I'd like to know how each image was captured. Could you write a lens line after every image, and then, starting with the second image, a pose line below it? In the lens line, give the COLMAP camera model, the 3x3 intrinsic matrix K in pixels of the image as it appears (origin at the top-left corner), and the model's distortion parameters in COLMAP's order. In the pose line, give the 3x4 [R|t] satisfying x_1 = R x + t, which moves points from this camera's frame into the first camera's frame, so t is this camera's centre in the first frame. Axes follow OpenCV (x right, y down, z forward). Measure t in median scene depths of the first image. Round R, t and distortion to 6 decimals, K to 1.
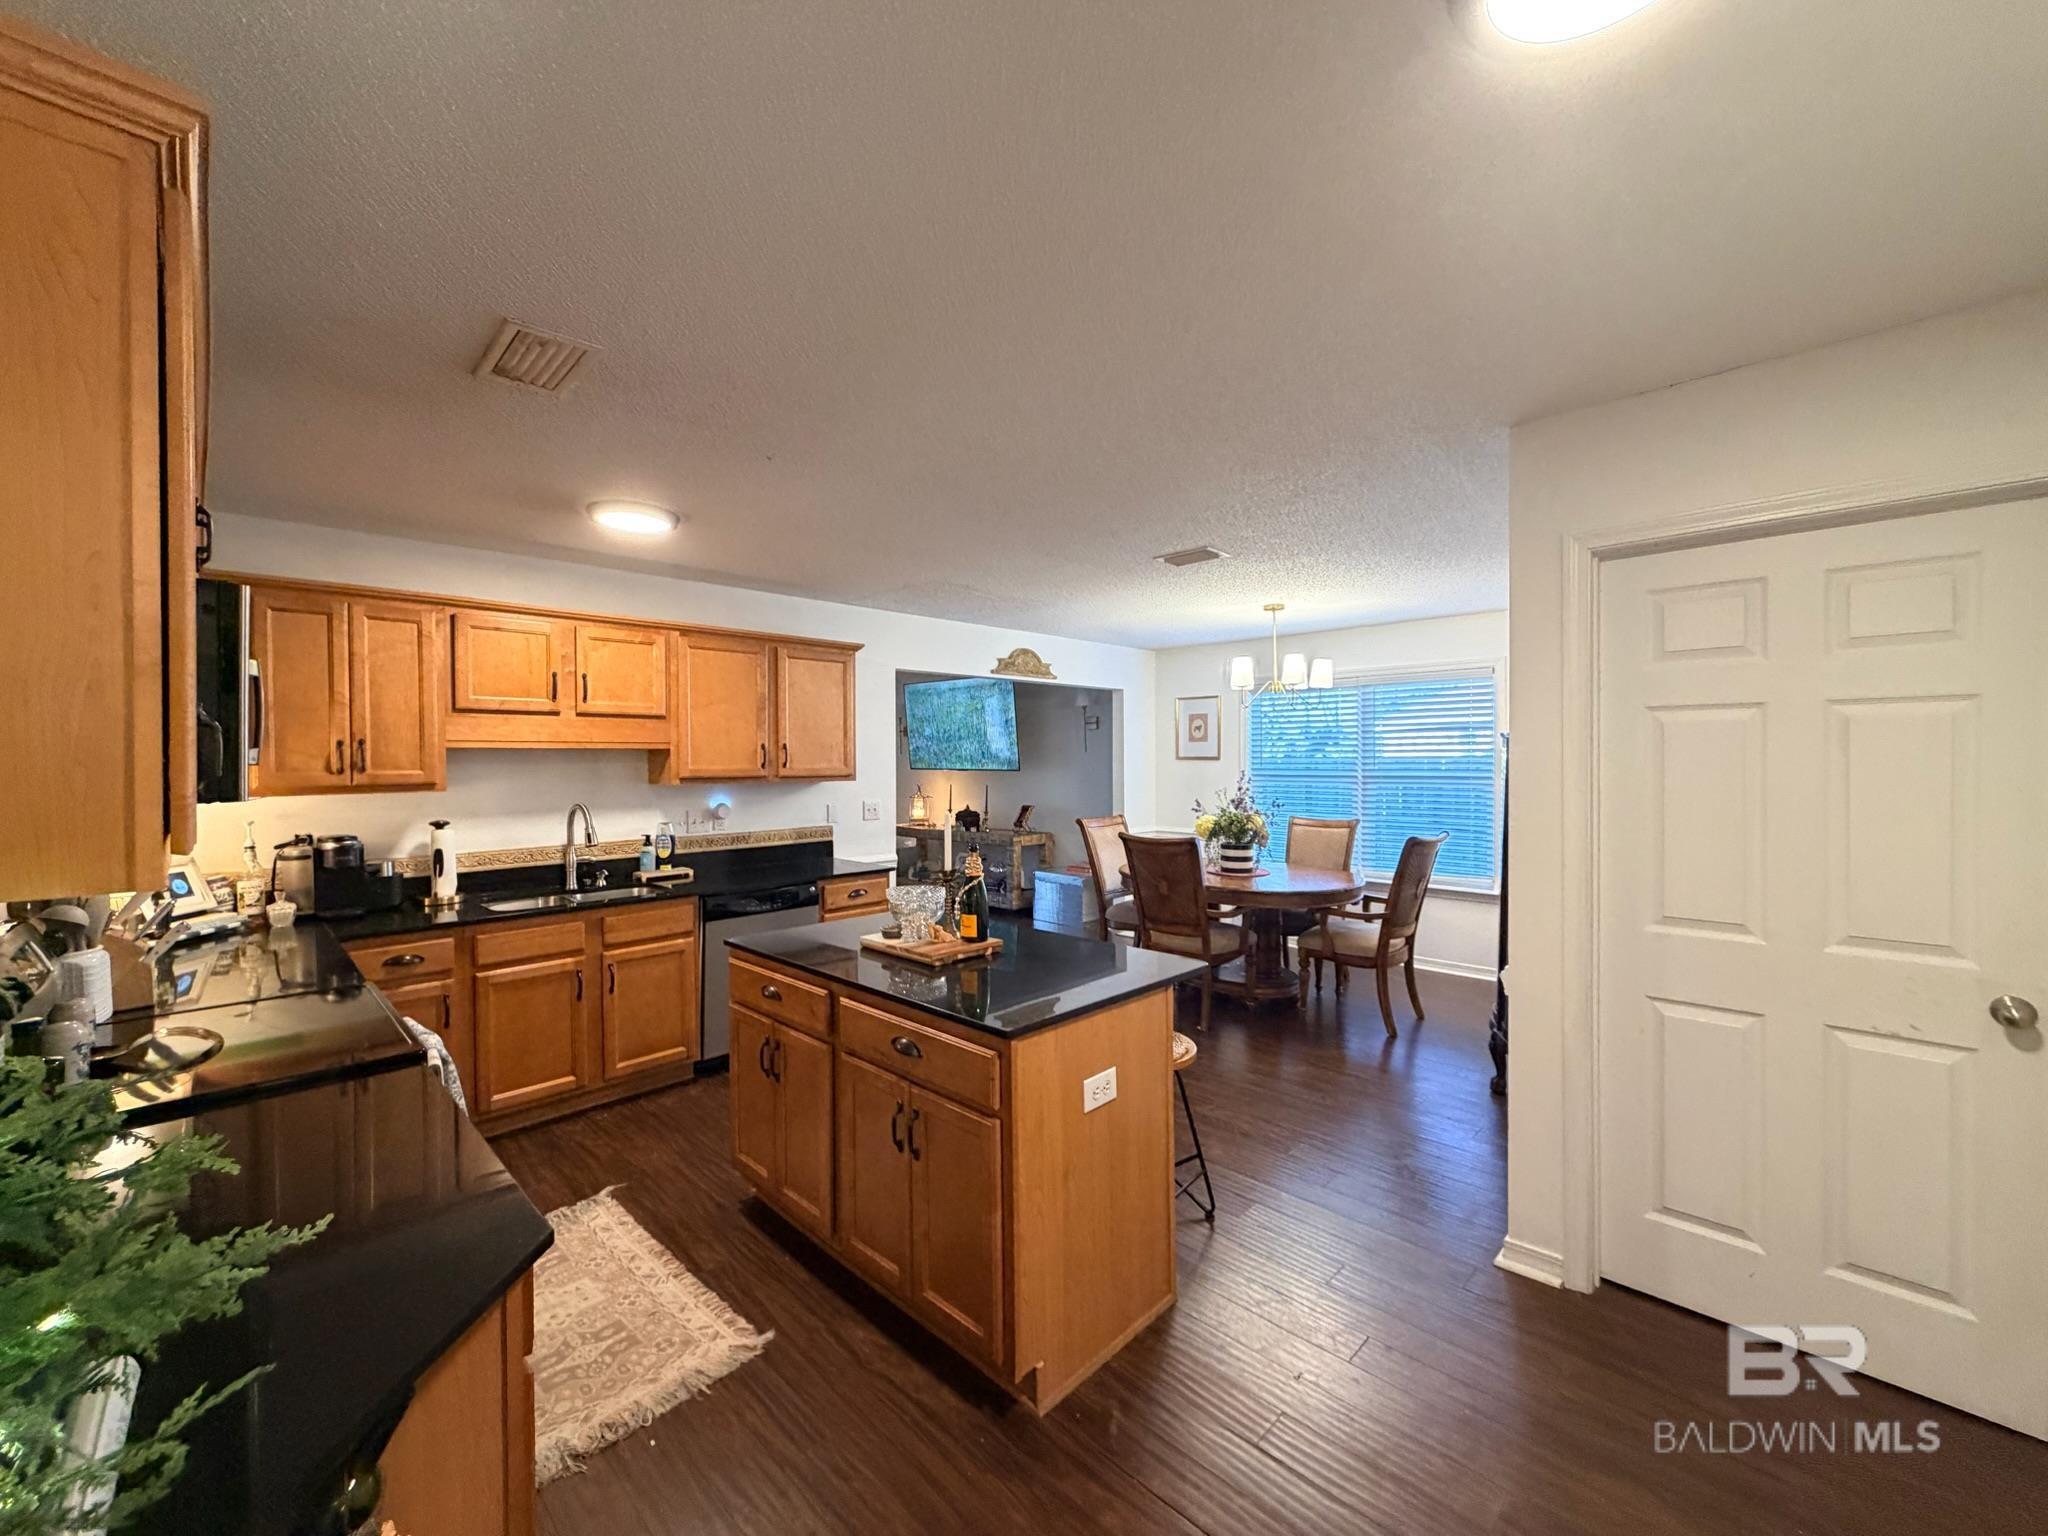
lens RADIAL K [[820.3, 0, 1014.4], [0, 820.3, 762.6], [0, 0, 1]] dist [-0.000882, 0.000150]
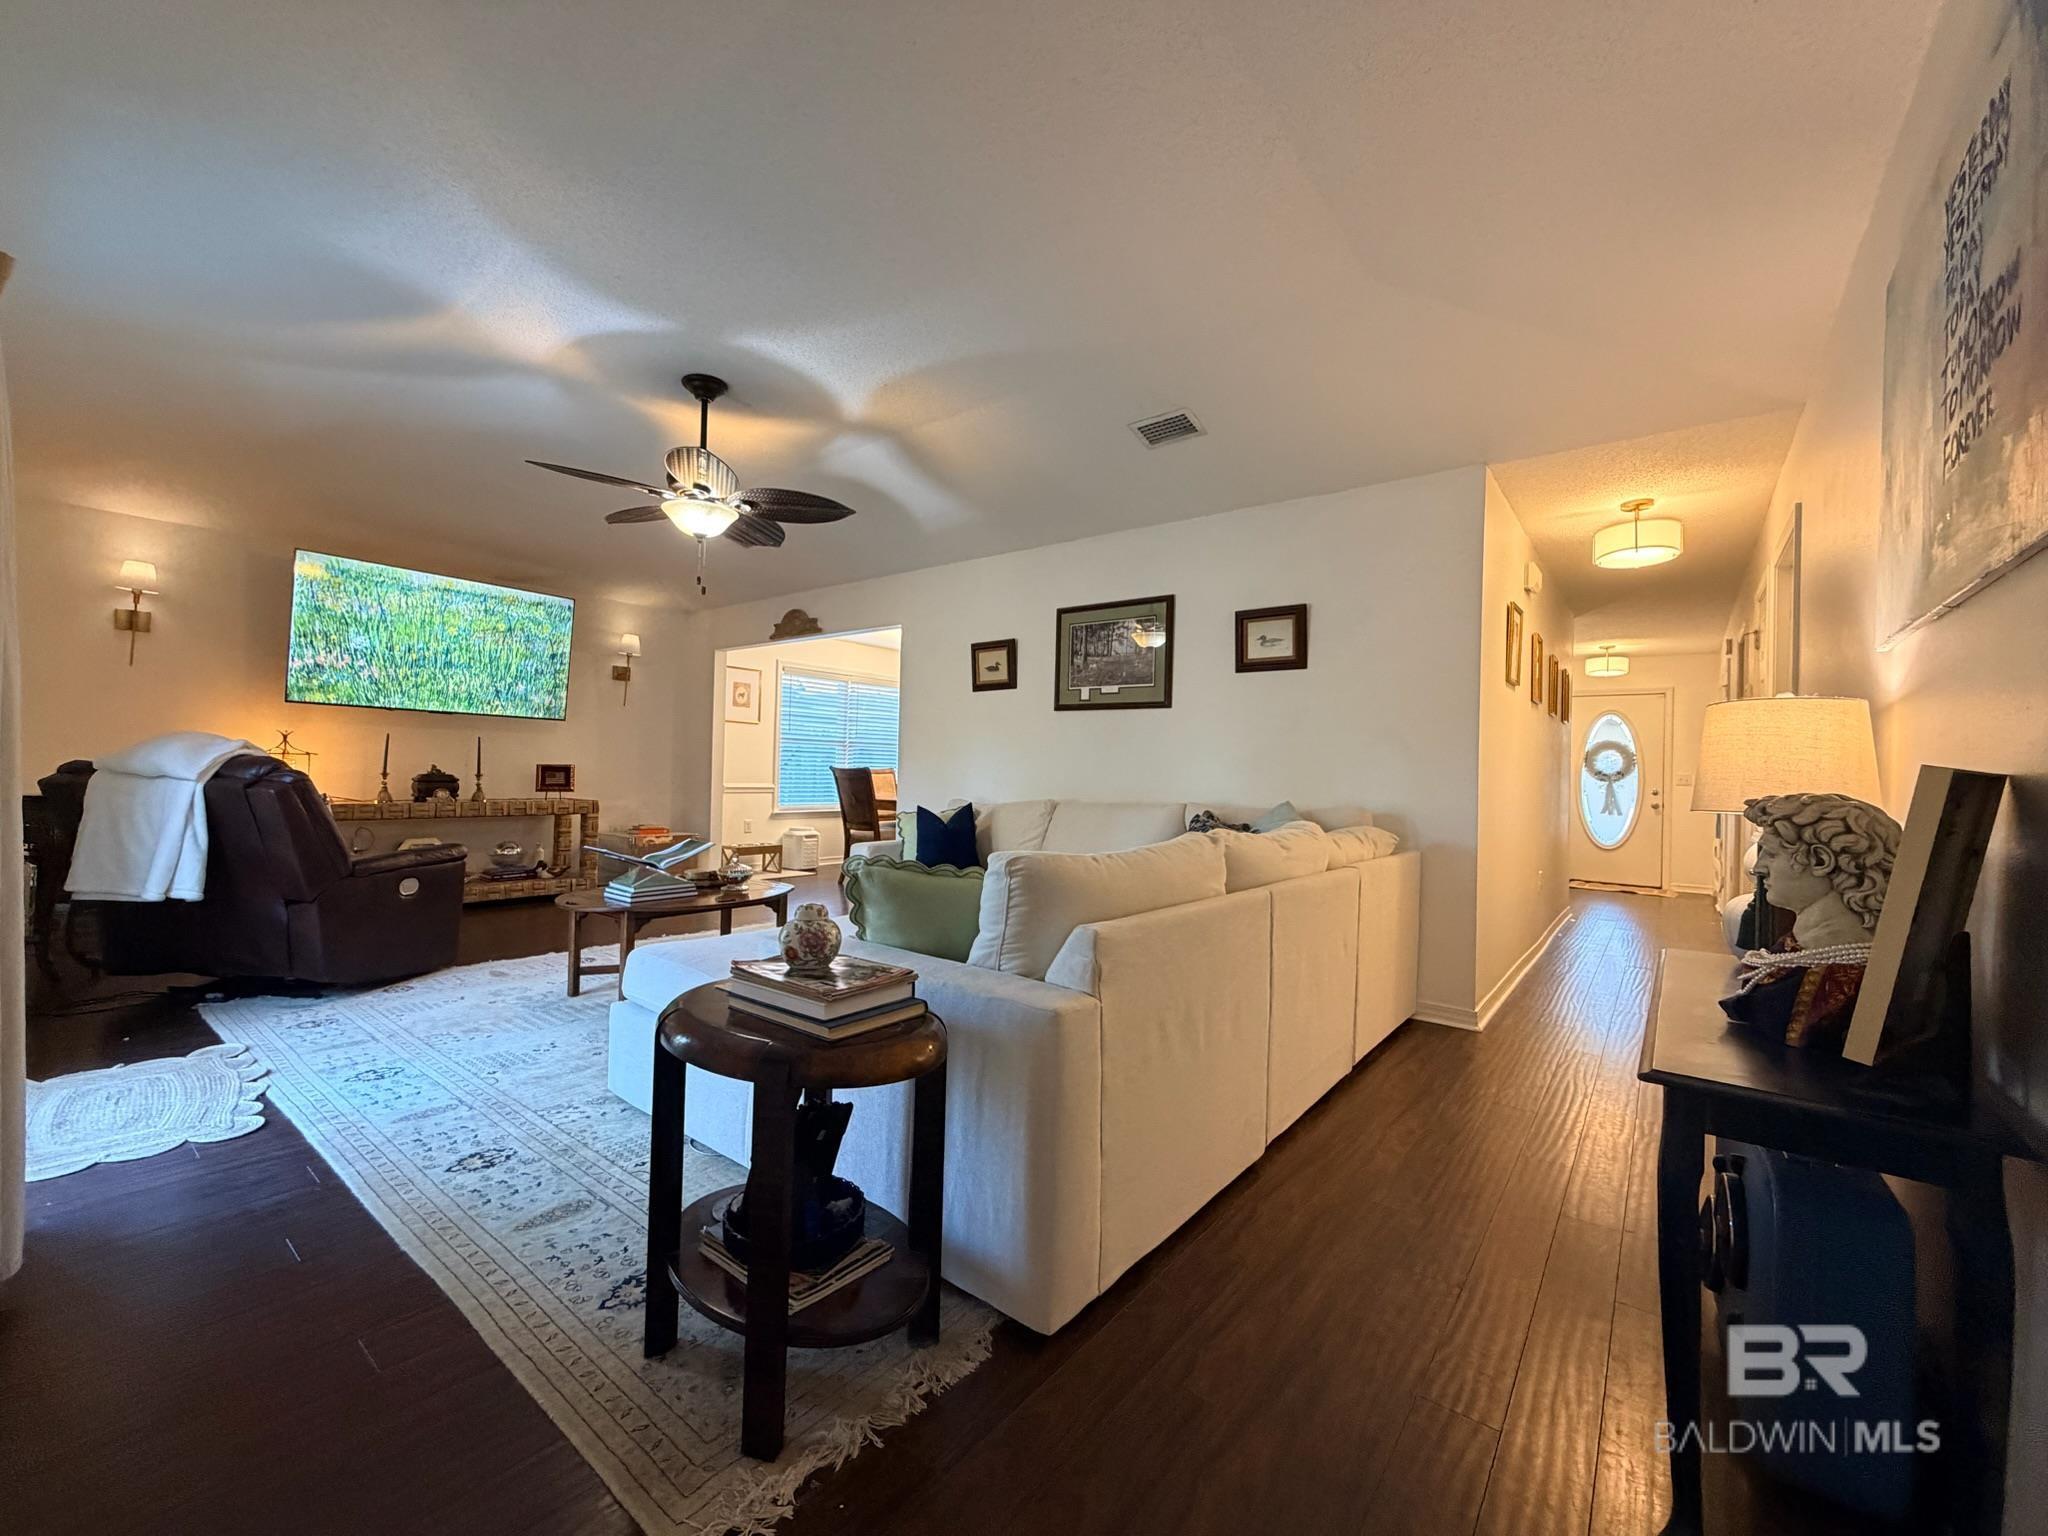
lens RADIAL K [[820.3, 0, 1020.9], [0, 820.3, 764.0], [0, 0, 1]] dist [-0.000882, 0.000150]
pose [[-0.120681, 0.011383, 0.992626, -1.729245], [-0.019410, 0.999716, -0.013825, 0.113416], [-0.992502, -0.020935, -0.120425, 1.347325]]
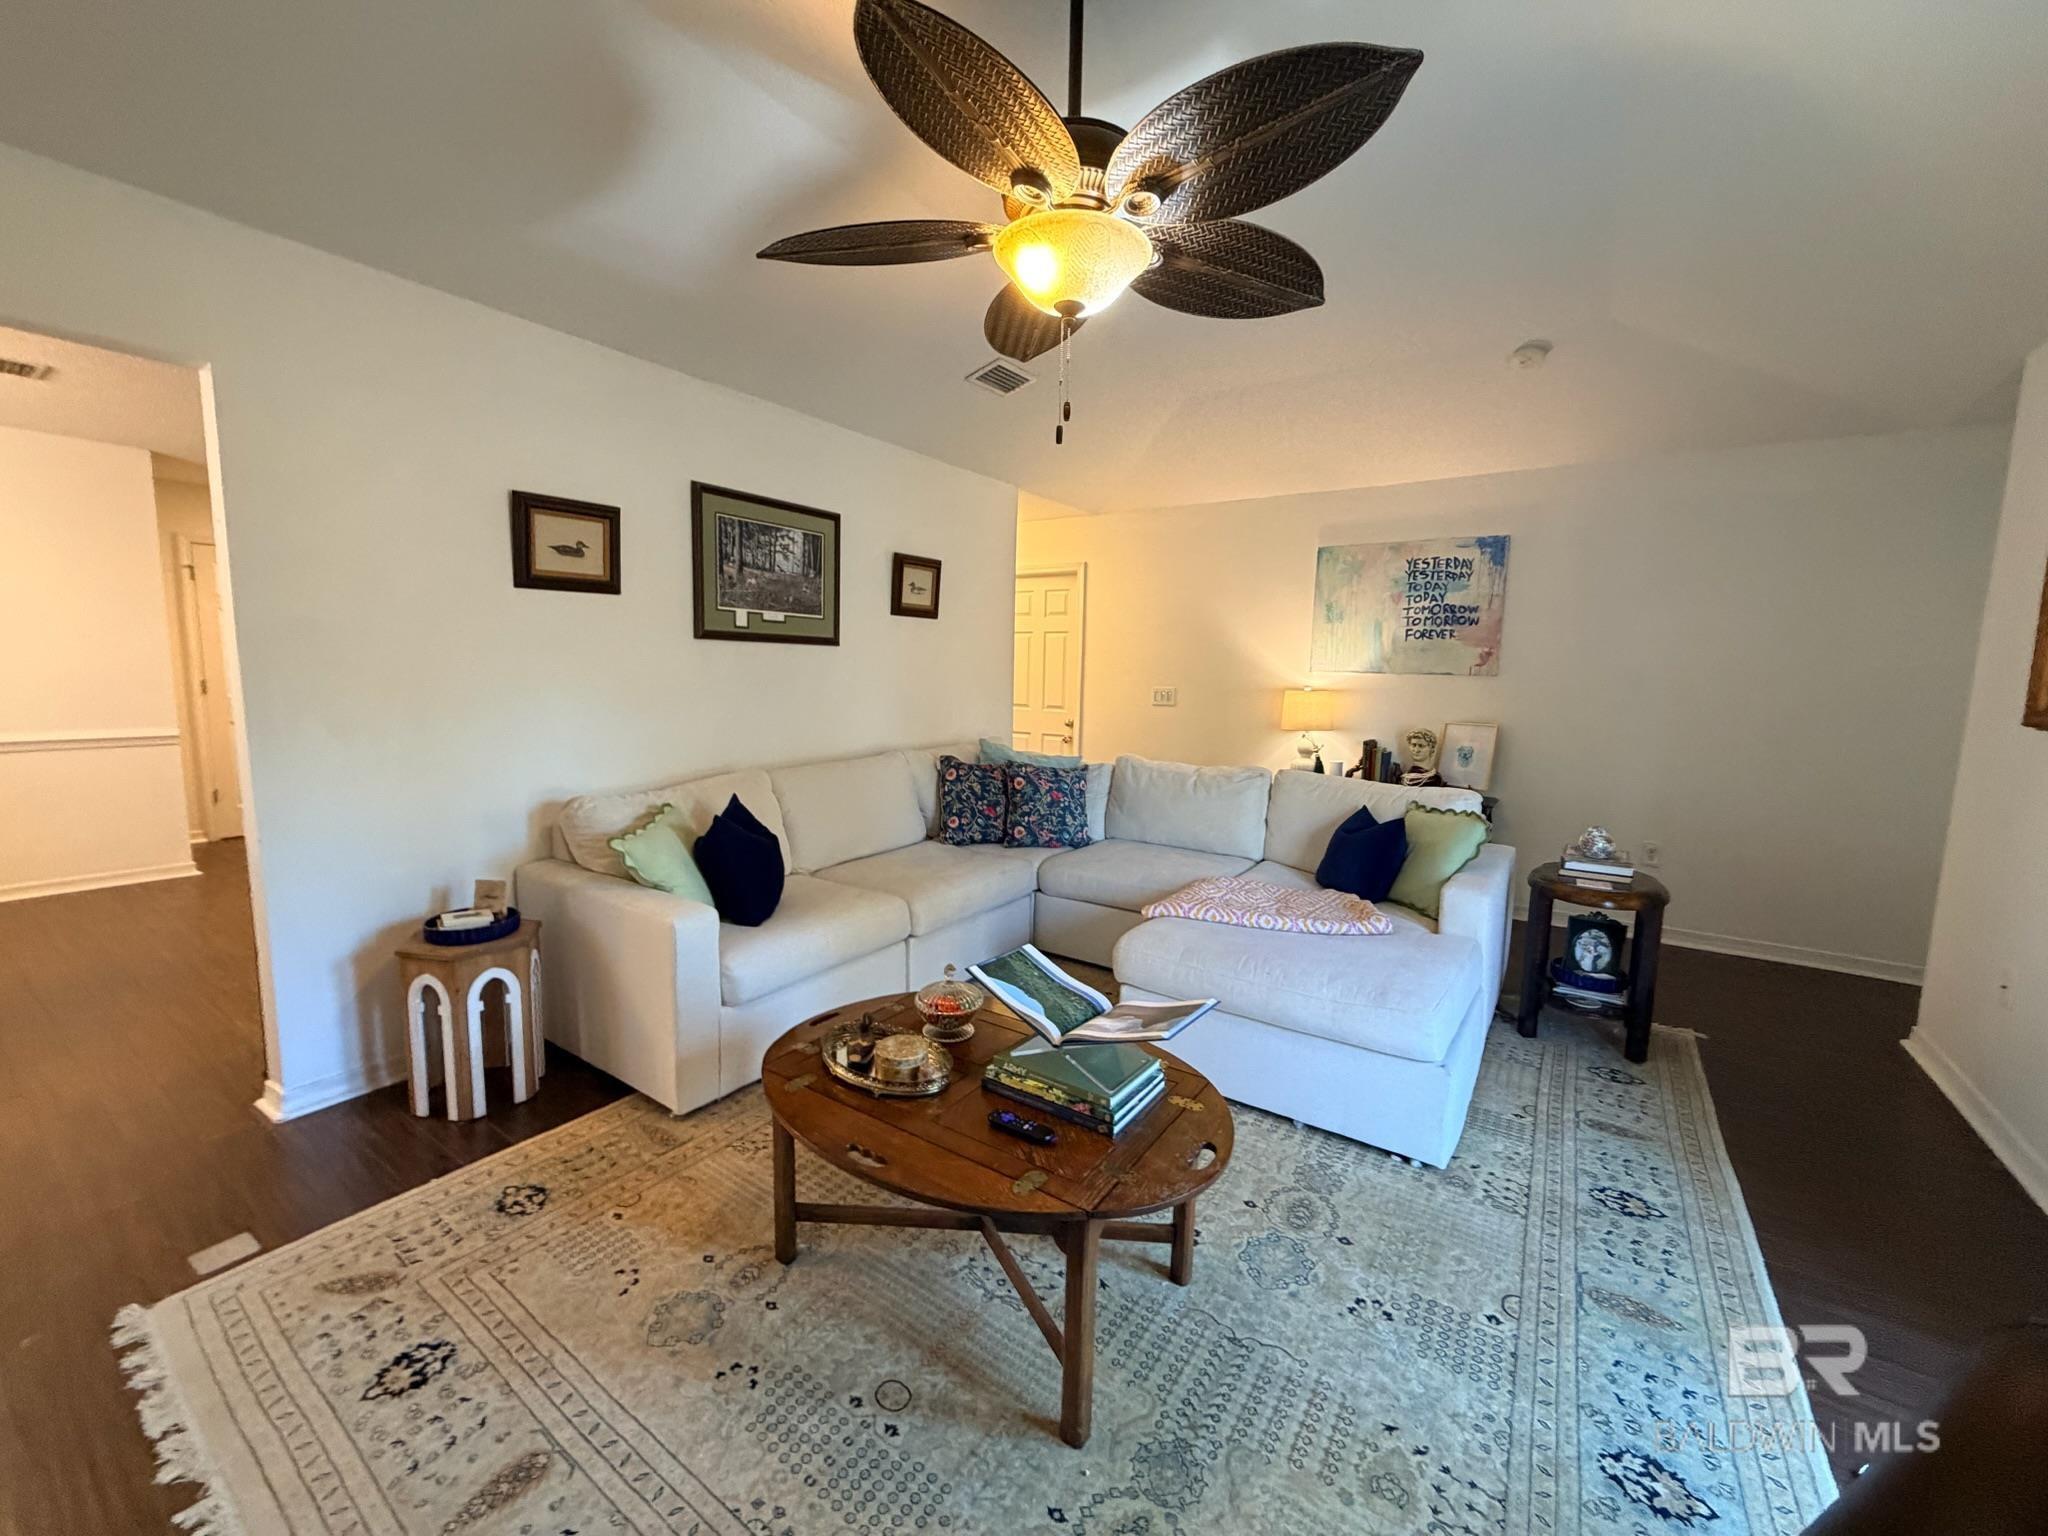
lens RADIAL K [[820.3, 0, 1022.1], [0, 820.3, 761.6], [0, 0, 1]] dist [-0.000882, 0.000150]
pose [[-0.982726, 0.005109, -0.184994, -0.647066], [-0.017415, 0.992630, 0.119929, 0.031093], [0.184243, 0.121080, -0.975394, 2.052517]]
